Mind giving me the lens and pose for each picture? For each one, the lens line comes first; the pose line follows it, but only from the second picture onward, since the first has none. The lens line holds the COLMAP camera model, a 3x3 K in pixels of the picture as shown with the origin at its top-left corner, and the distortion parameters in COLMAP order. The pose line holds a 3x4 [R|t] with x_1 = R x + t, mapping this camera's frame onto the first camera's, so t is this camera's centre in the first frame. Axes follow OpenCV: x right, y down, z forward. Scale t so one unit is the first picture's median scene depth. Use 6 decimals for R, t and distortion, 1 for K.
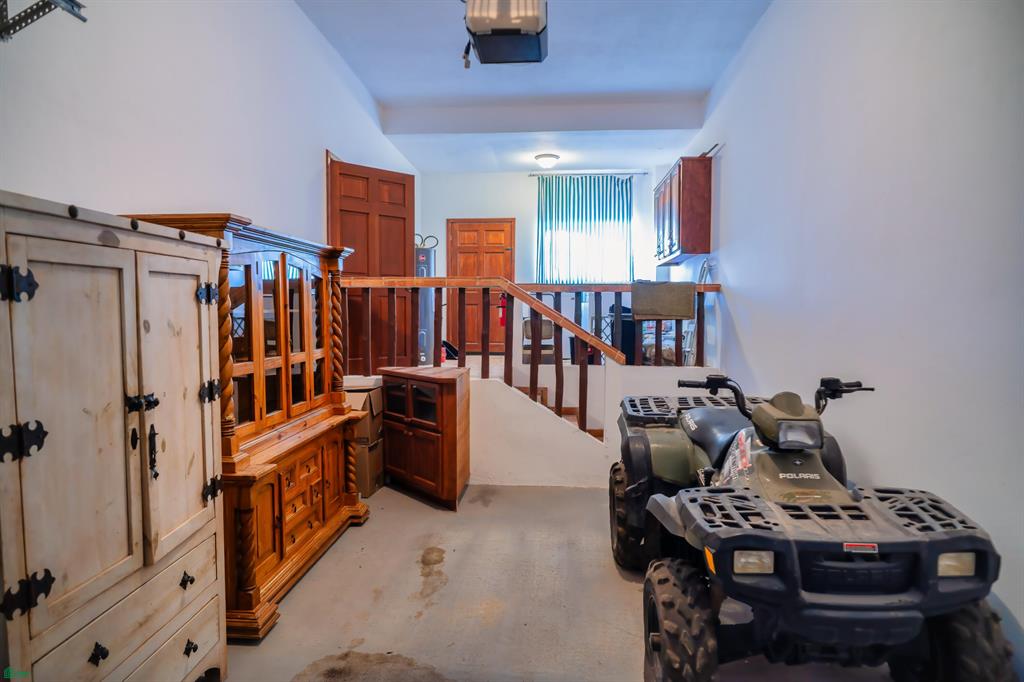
lens RADIAL K [[606.7, 0, 510.6], [0, 606.7, 341.4], [0, 0, 1]] dist [-0.001383, 0.002035]
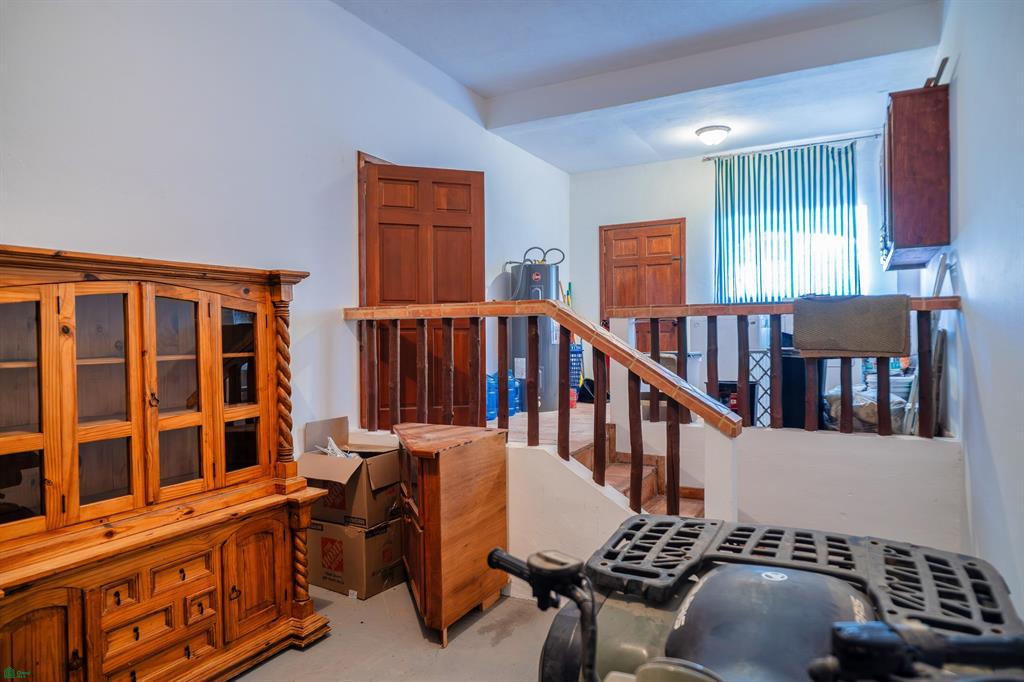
lens RADIAL K [[651.6, 0, 512.5], [0, 651.6, 341.4], [0, 0, 1]] dist [-0.002241, 0.002221]
pose [[0.912467, -0.010739, -0.409010, 0.204054], [-0.005091, 0.999280, -0.037595, -0.024945], [0.409120, 0.036386, 0.911755, 0.253014]]
